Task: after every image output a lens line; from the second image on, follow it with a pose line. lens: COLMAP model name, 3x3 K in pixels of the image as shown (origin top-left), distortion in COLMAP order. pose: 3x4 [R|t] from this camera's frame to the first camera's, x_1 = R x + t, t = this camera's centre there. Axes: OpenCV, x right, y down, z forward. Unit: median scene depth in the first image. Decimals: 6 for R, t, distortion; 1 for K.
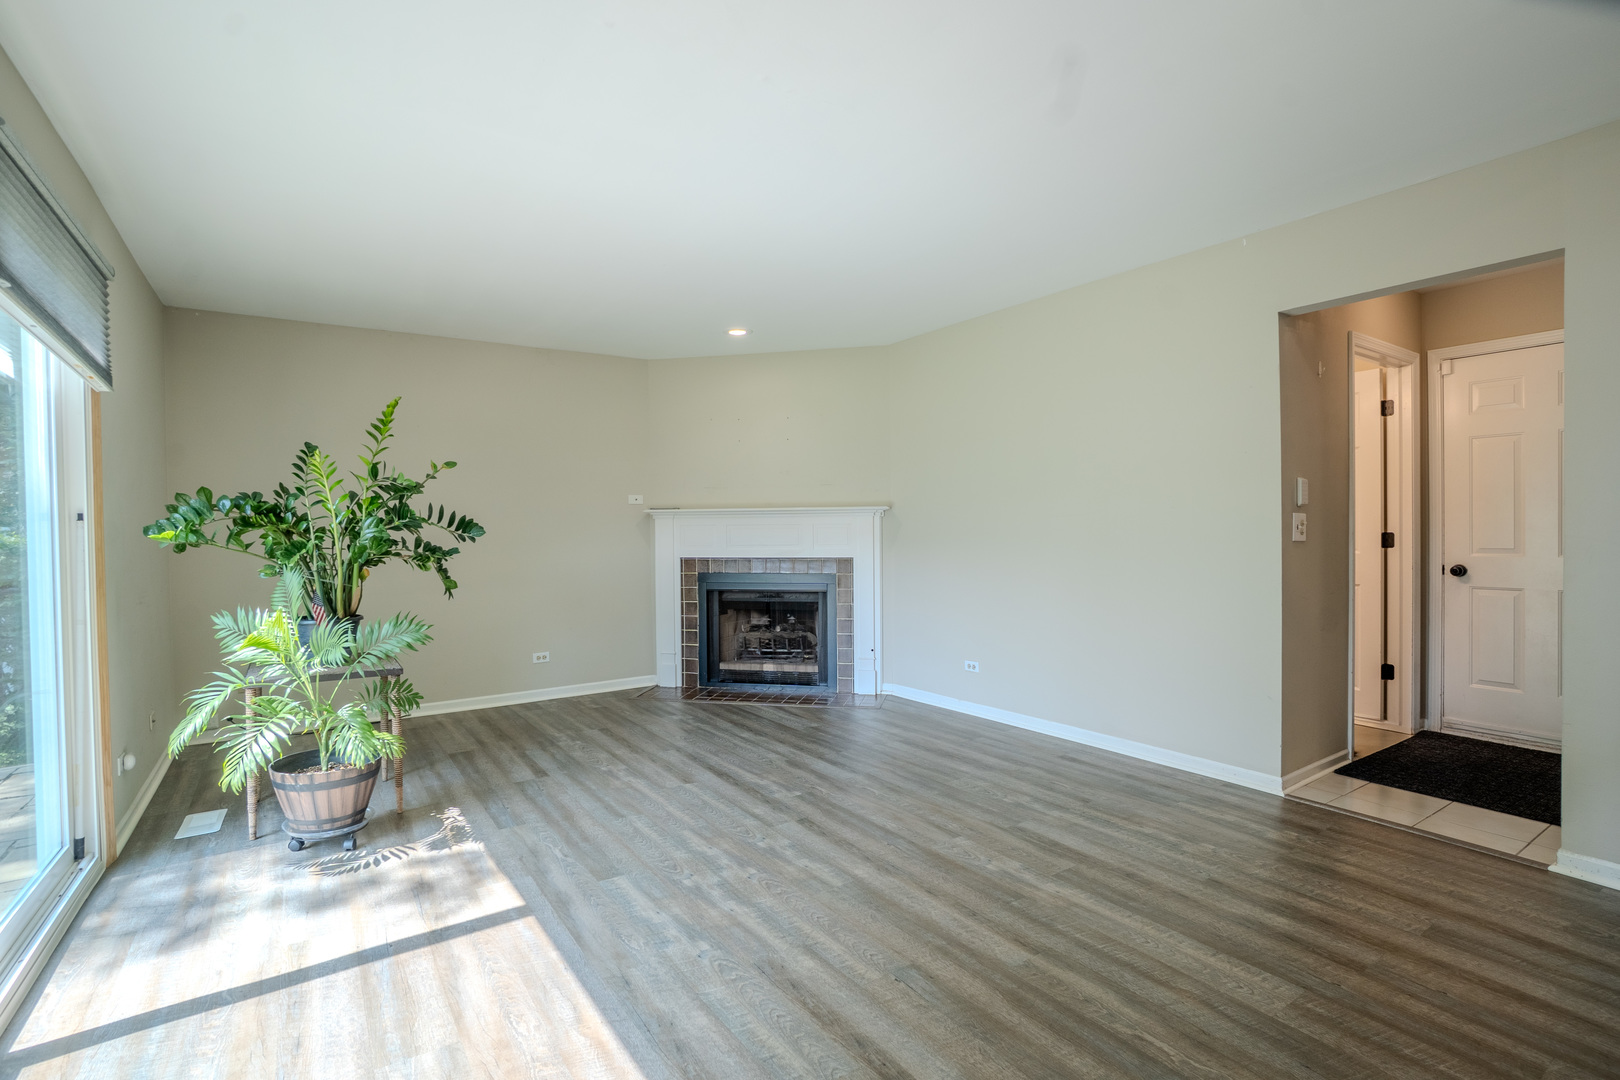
lens RADIAL K [[765.7, 0, 810.0], [0, 765.7, 540.0], [0, 0, 1]] dist [-0.049332, 0.023284]
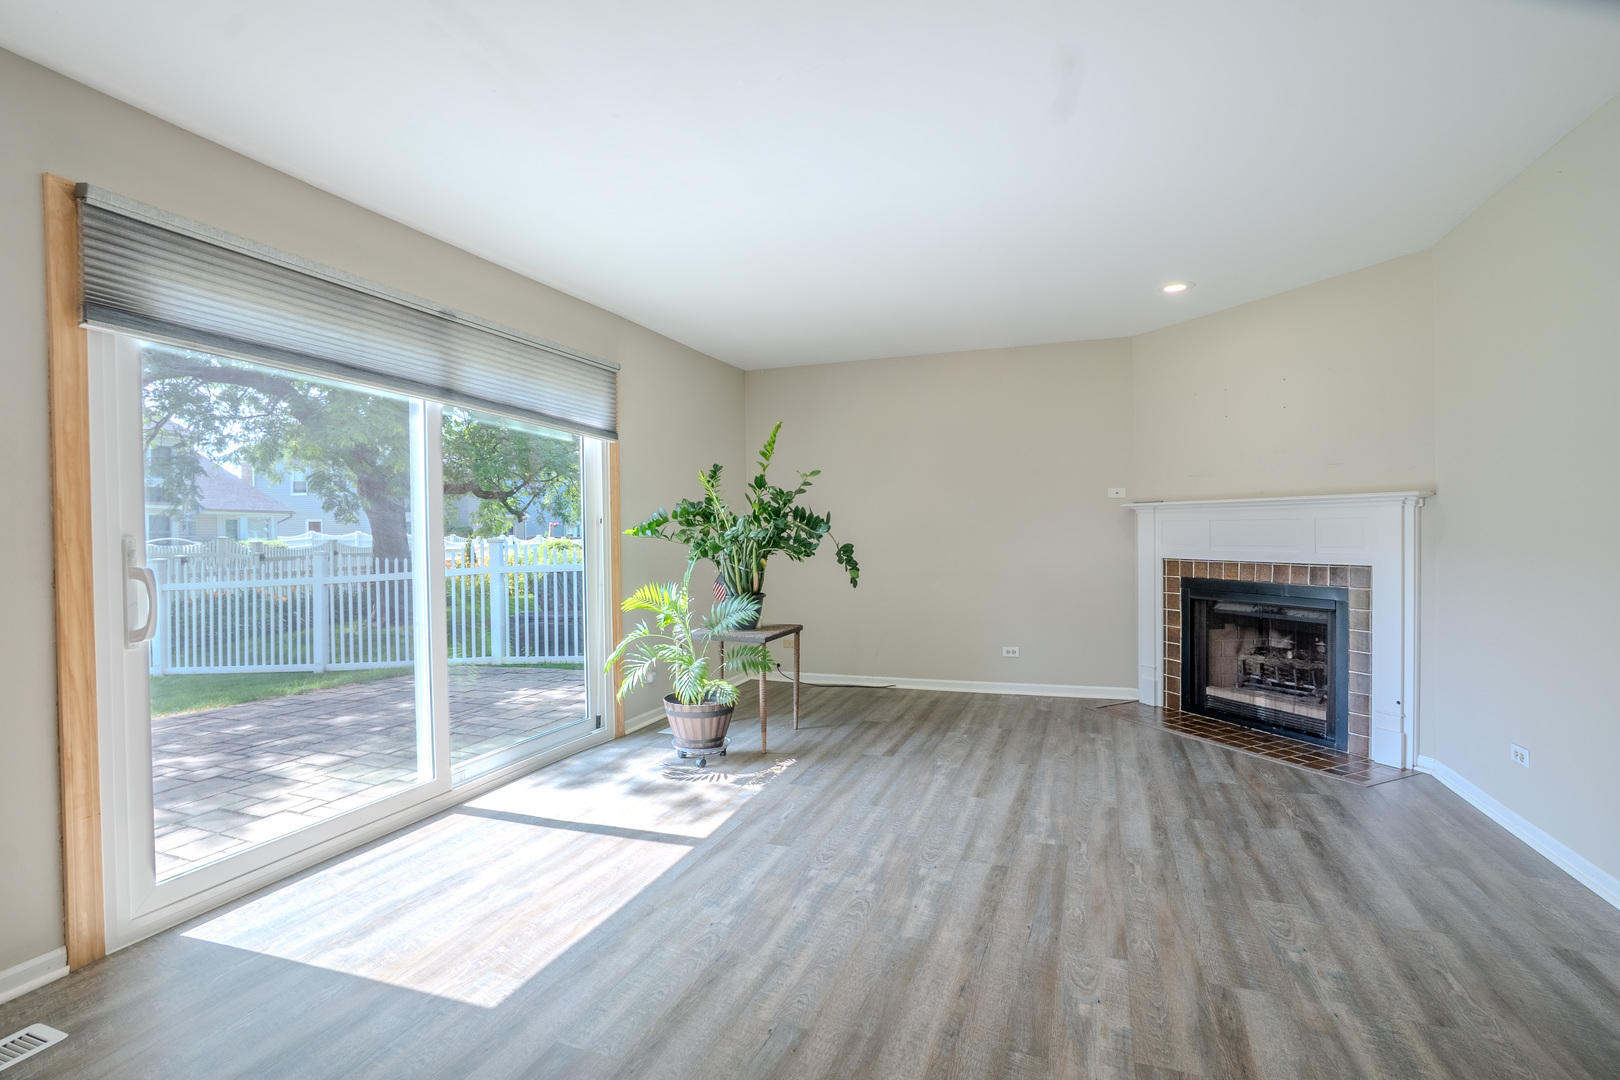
lens RADIAL K [[765.7, 0, 810.0], [0, 765.7, 540.0], [0, 0, 1]] dist [-0.049332, 0.023284]
pose [[0.591521, 0.014162, -0.806165, 0.495612], [-0.007159, 0.999899, 0.012312, -0.009235], [0.806258, -0.001511, 0.591563, 0.291266]]
